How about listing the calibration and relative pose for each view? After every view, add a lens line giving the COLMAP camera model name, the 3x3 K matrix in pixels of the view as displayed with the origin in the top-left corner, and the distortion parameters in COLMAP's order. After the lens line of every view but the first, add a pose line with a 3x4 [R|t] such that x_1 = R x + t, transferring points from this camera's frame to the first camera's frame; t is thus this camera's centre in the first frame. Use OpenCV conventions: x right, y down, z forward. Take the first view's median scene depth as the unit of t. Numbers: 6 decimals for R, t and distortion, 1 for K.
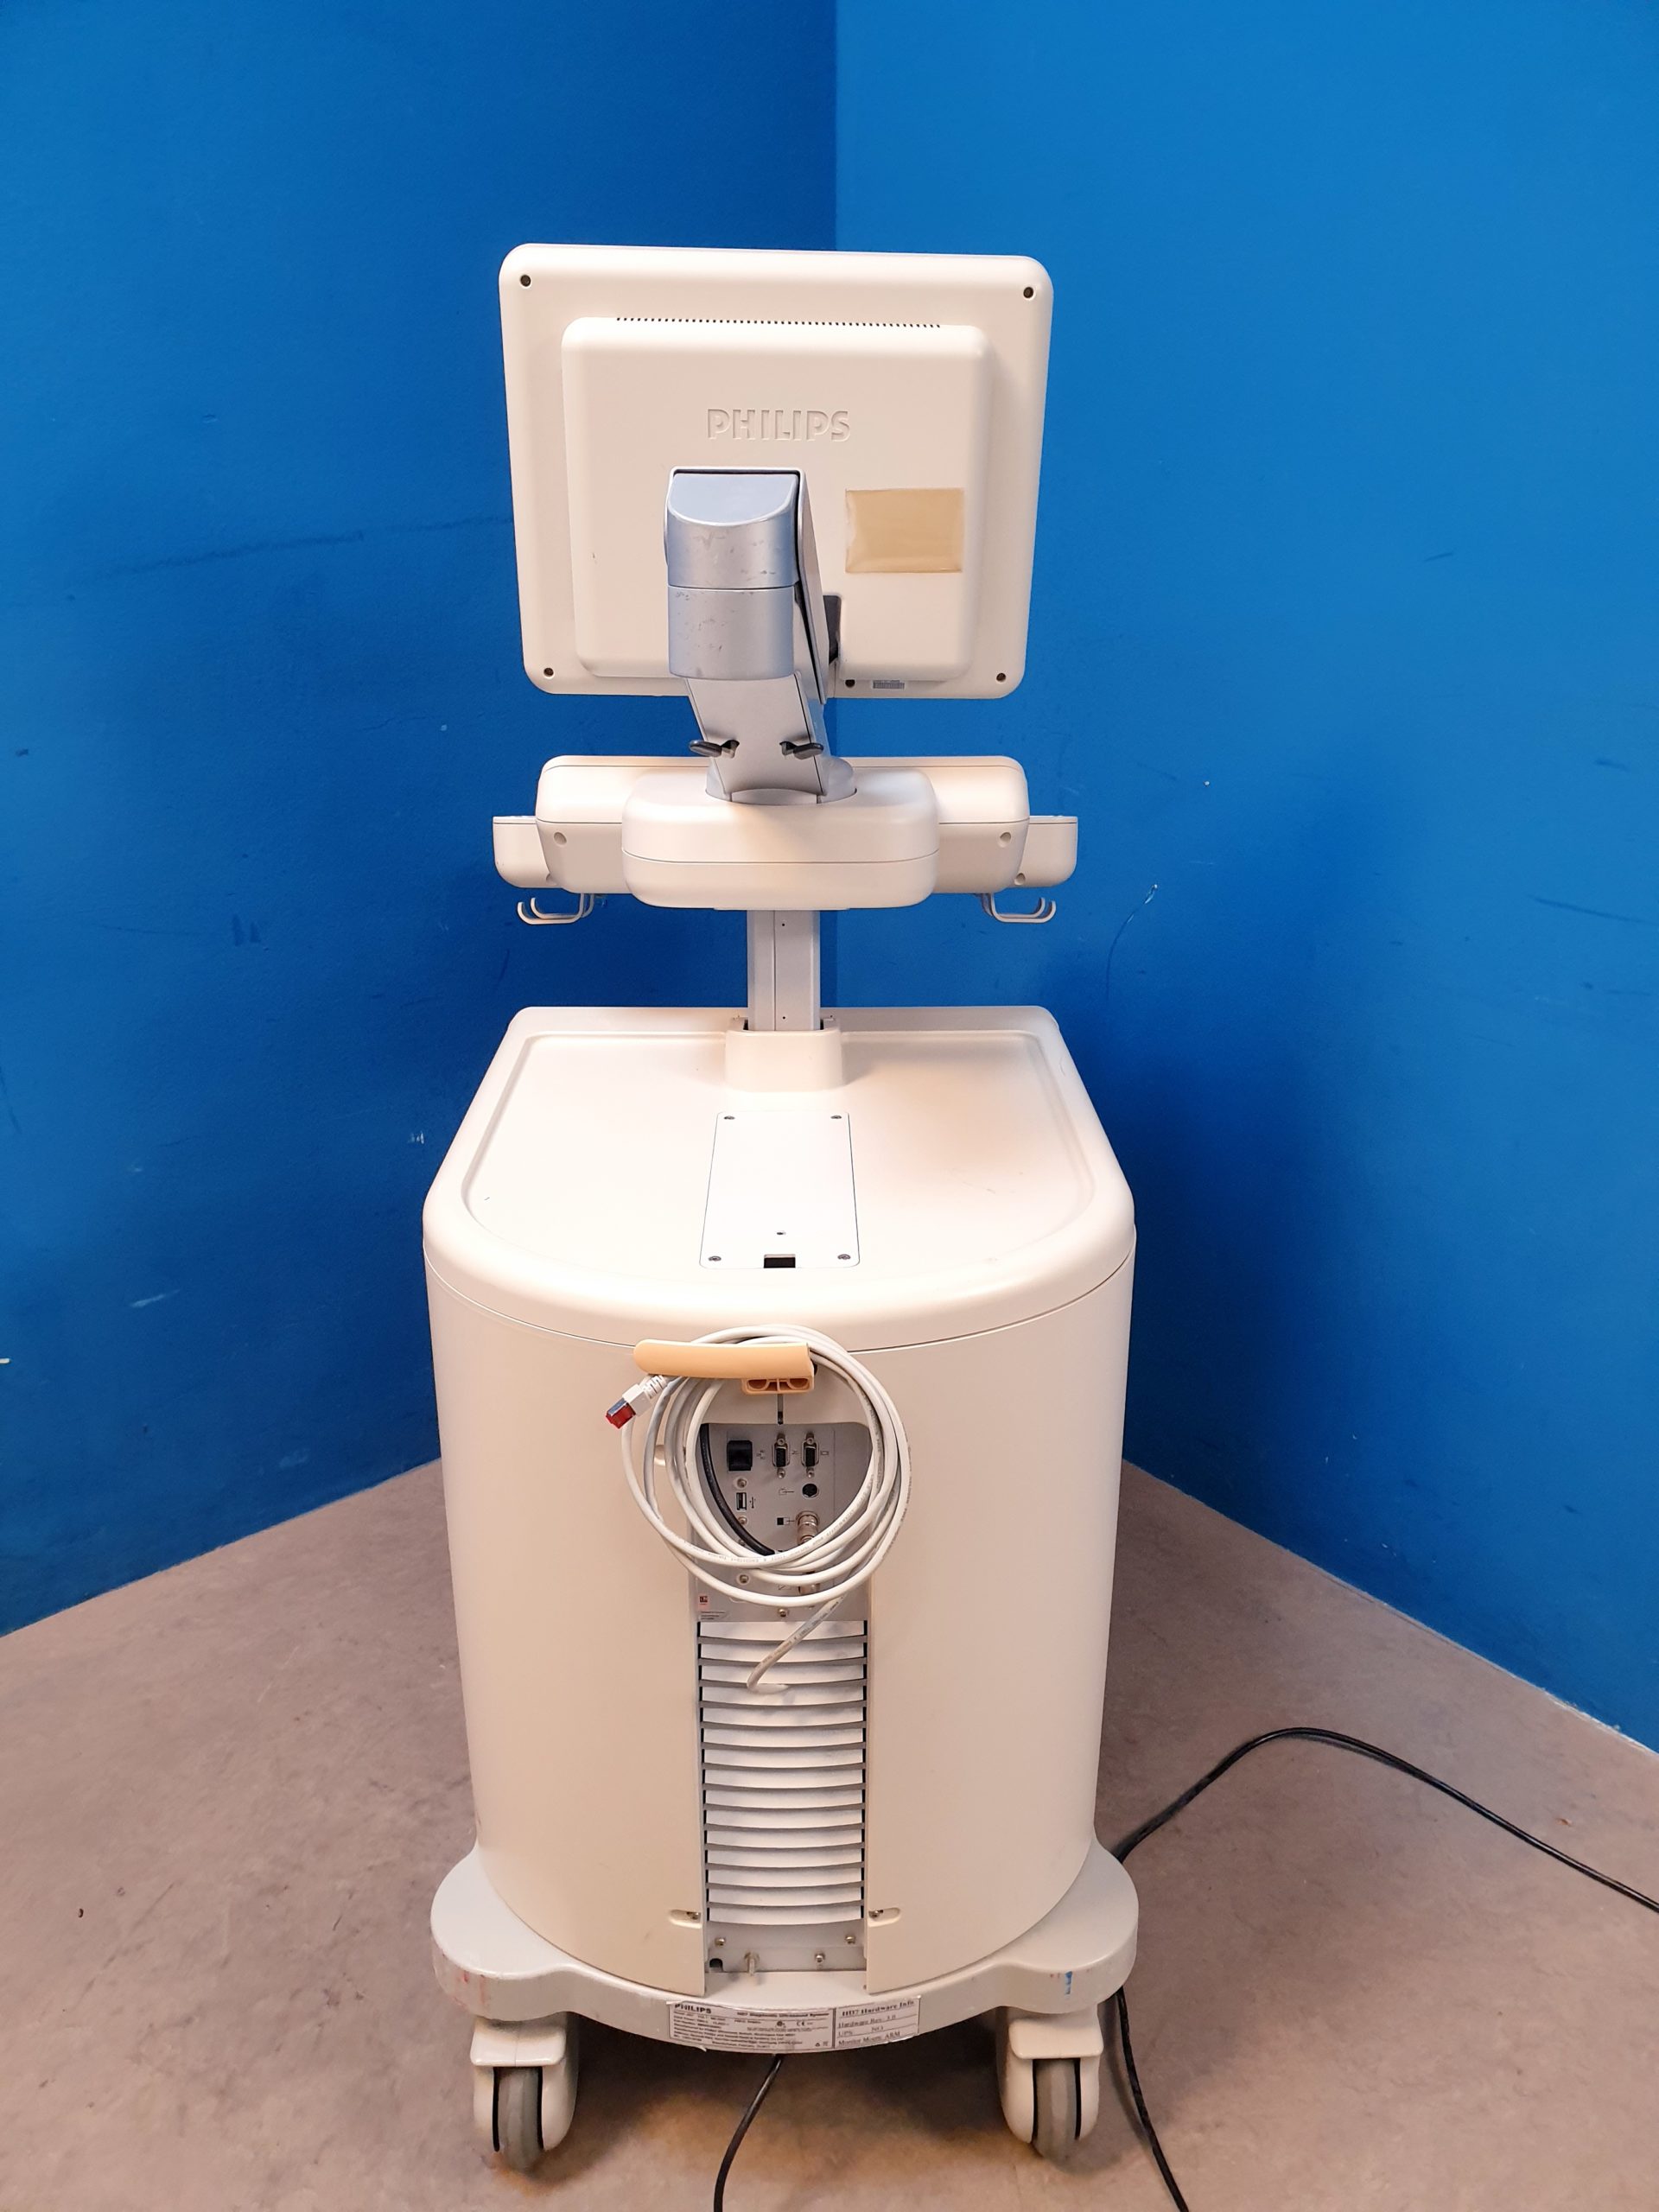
lens RADIAL K [[1727.2, 0, 837.0], [0, 1727.2, 1124.3], [0, 0, 1]] dist [0.009198, 0.008623]
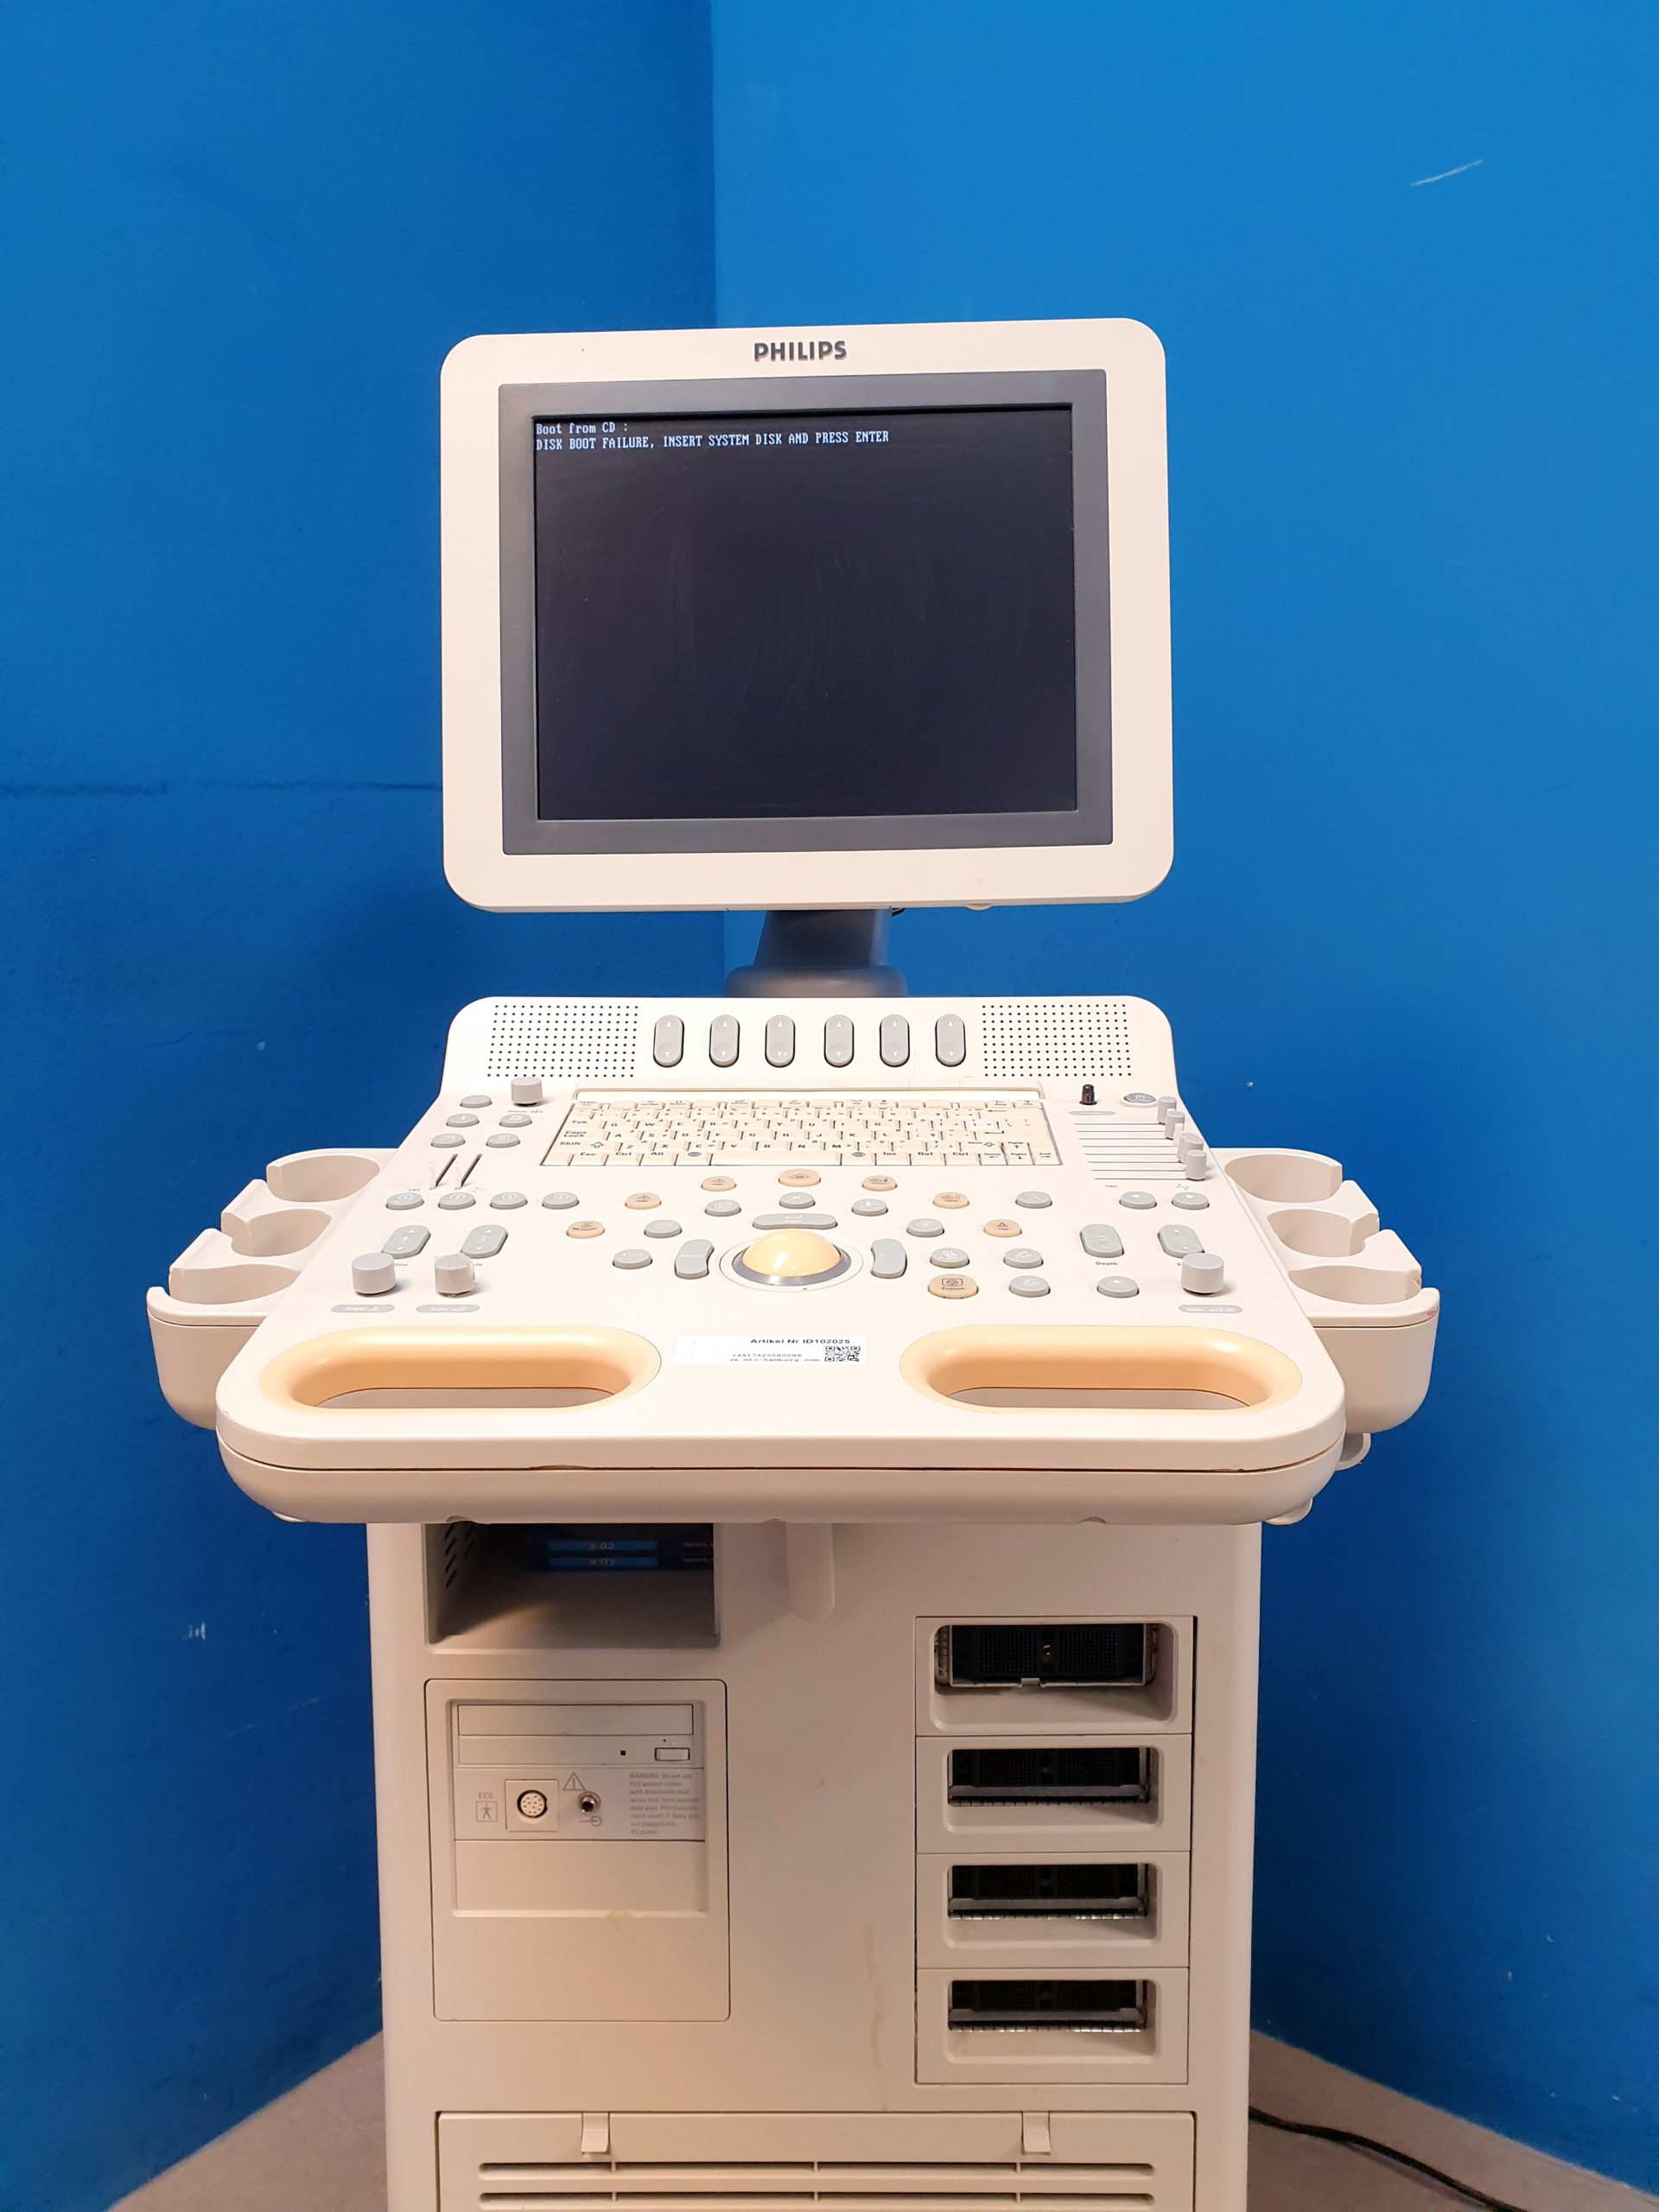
lens RADIAL K [[1718.8, 0, 836.8], [0, 1718.8, 1089.8], [0, 0, 1]] dist [0.010717, -0.017284]
pose [[0.978302, -0.026281, 0.205509, -0.164198], [0.082258, 0.959662, -0.268856, 0.007204], [-0.190153, 0.279927, 0.941001, 0.318169]]
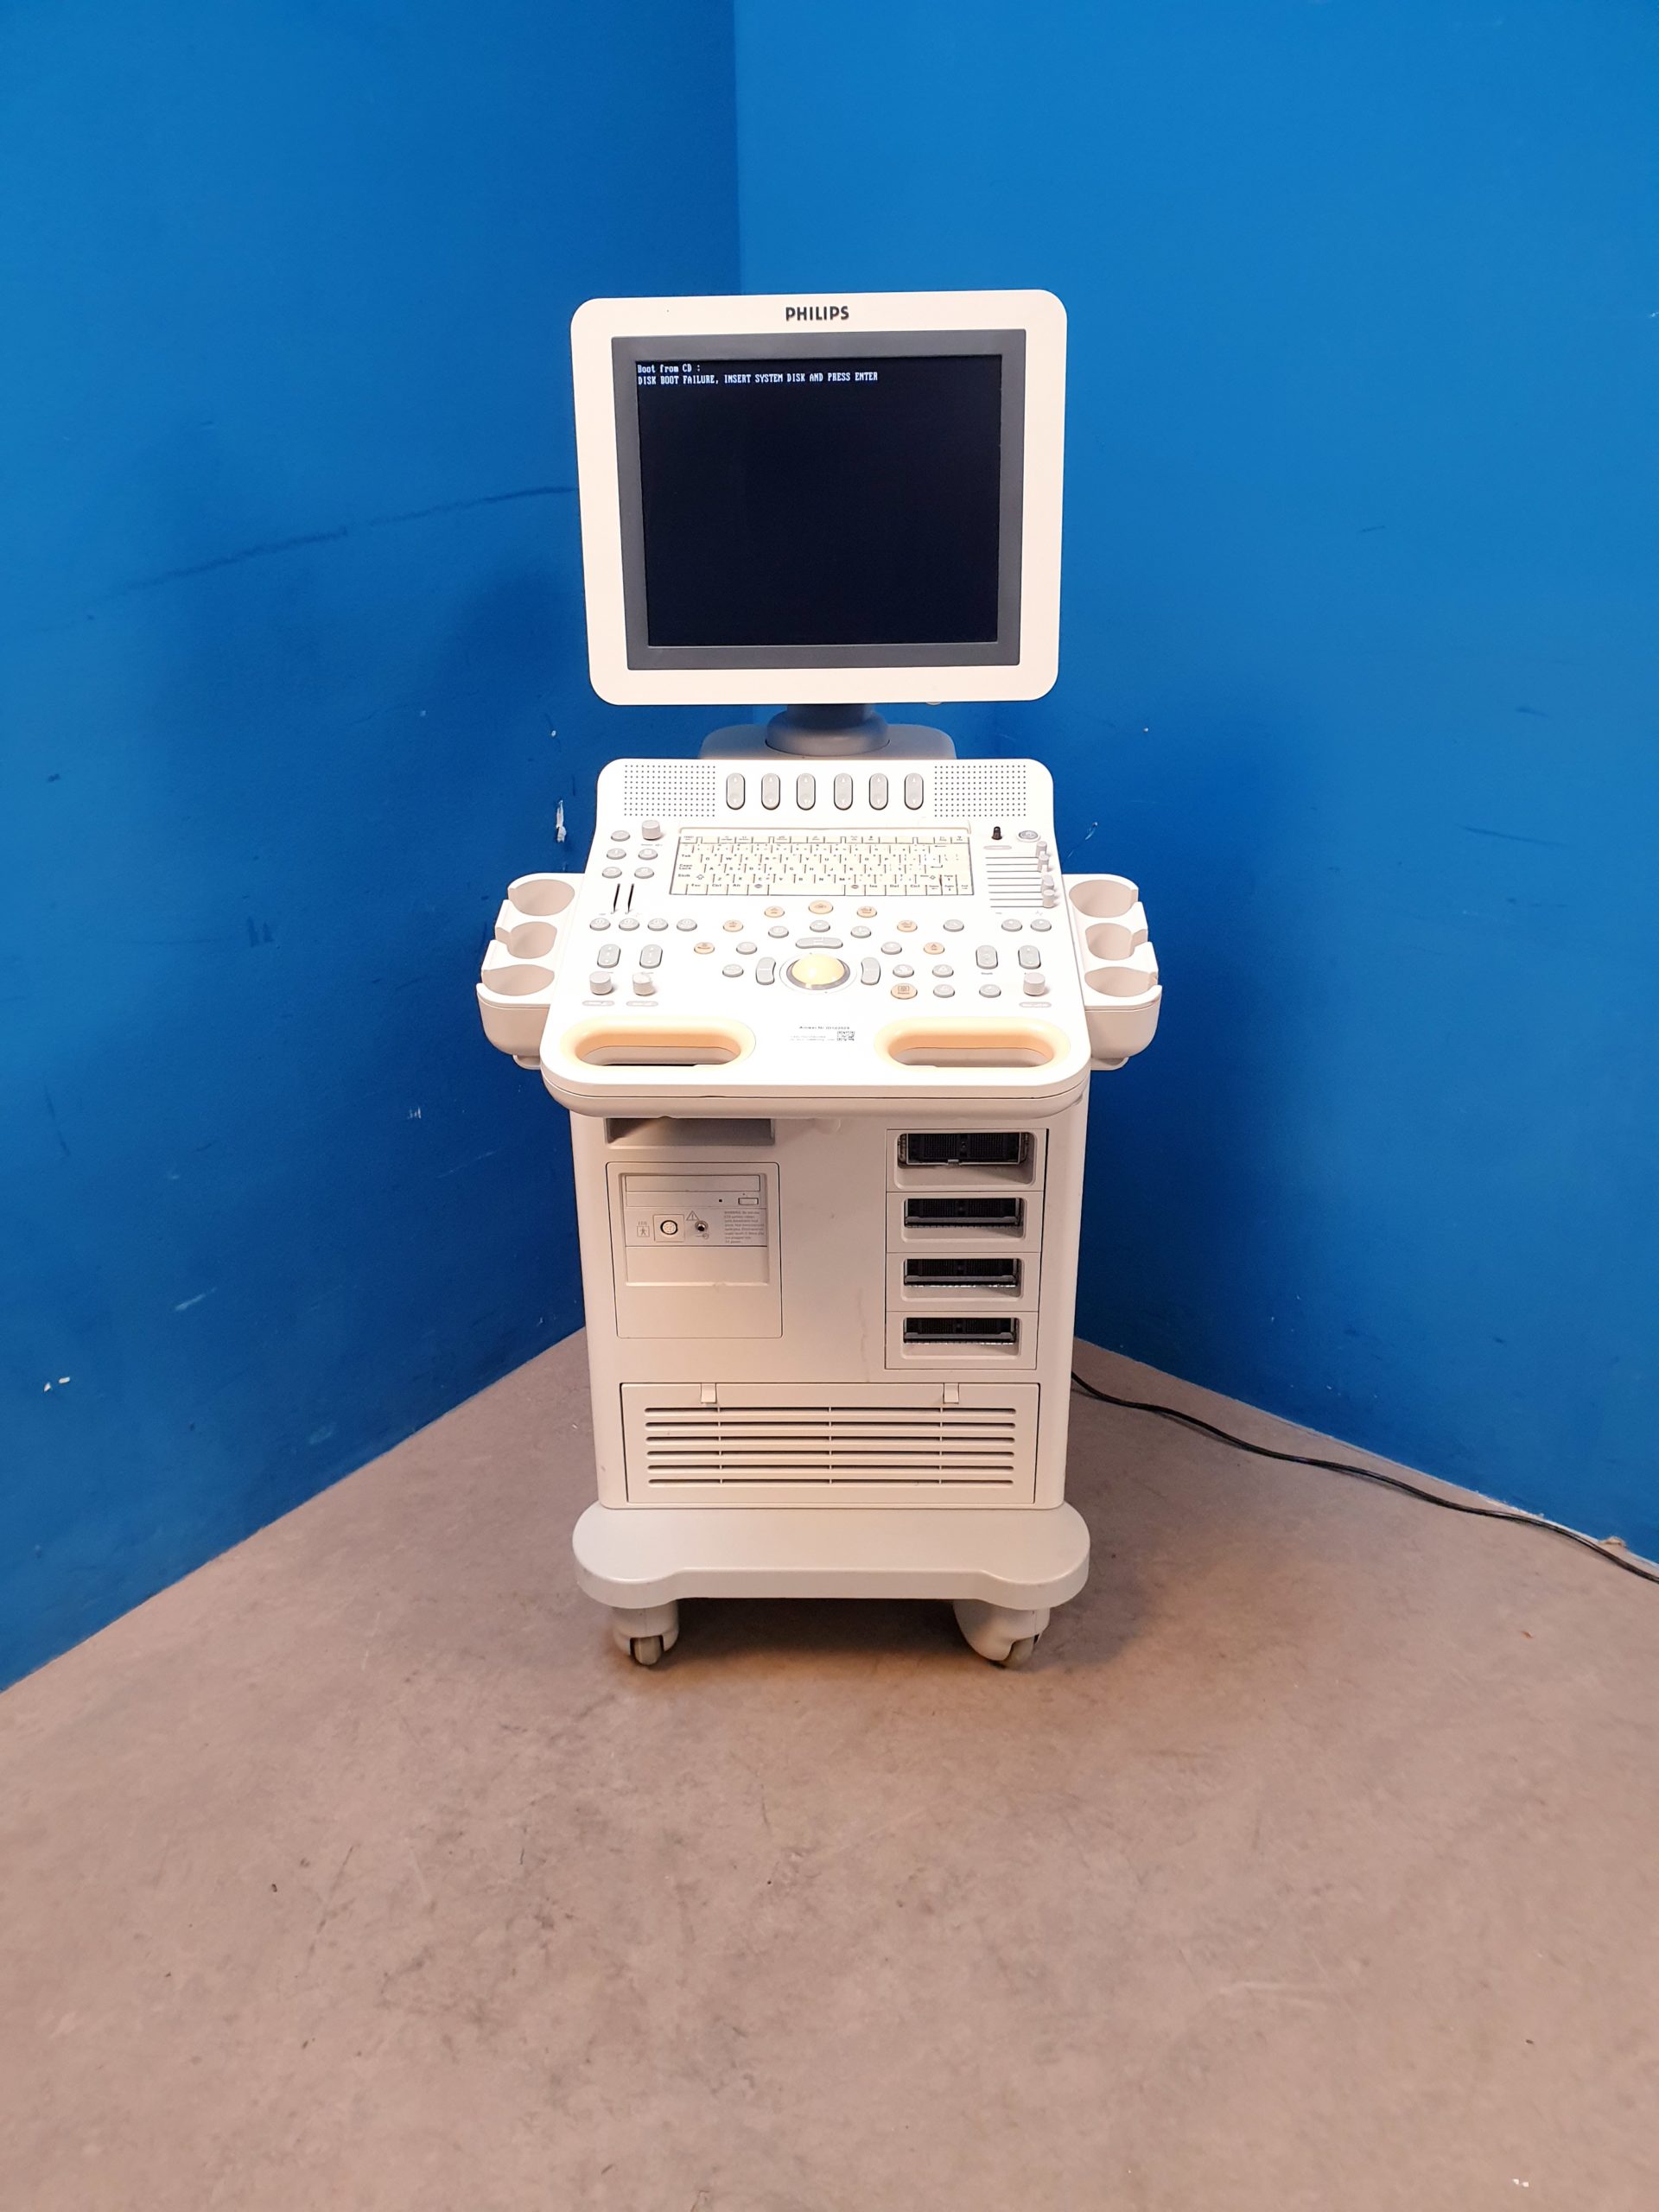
lens RADIAL K [[1729.2, 0, 829.2], [0, 1729.2, 1115.6], [0, 0, 1]] dist [0.003937, -0.005263]
pose [[0.979029, -0.095985, 0.179690, -0.235733], [0.082834, 0.993401, 0.079328, -0.065478], [-0.186119, -0.062780, 0.980520, -0.065037]]
